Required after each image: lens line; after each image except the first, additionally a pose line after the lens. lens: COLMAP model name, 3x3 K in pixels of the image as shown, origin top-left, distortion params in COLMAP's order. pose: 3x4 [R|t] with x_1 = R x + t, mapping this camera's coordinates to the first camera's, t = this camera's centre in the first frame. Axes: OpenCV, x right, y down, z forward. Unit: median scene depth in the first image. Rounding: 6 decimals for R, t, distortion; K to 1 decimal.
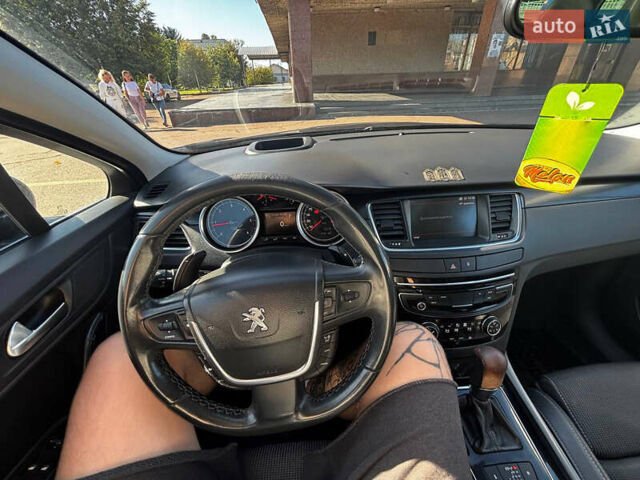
lens RADIAL K [[260.2, 0, 321.1], [0, 260.2, 238.8], [0, 0, 1]] dist [0.004454, -0.000048]
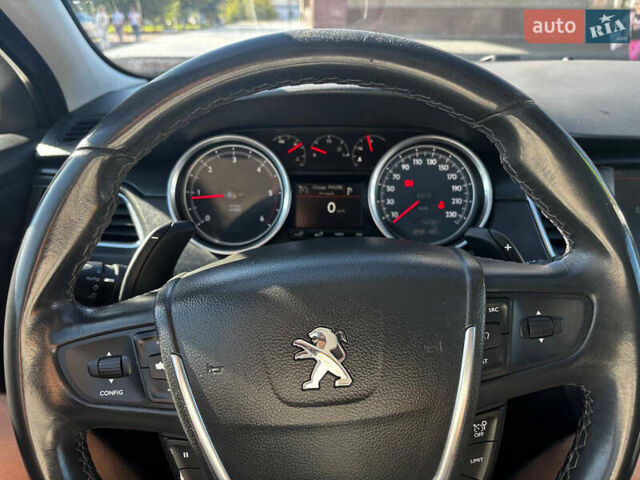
lens RADIAL K [[497.0, 0, 319.7], [0, 497.0, 243.1], [0, 0, 1]] dist [0.025963, 0.005672]
pose [[0.996886, 0.060401, -0.050703, -0.175074], [-0.066073, 0.990709, -0.118867, 0.170692], [0.043052, 0.121847, 0.991615, 0.139712]]
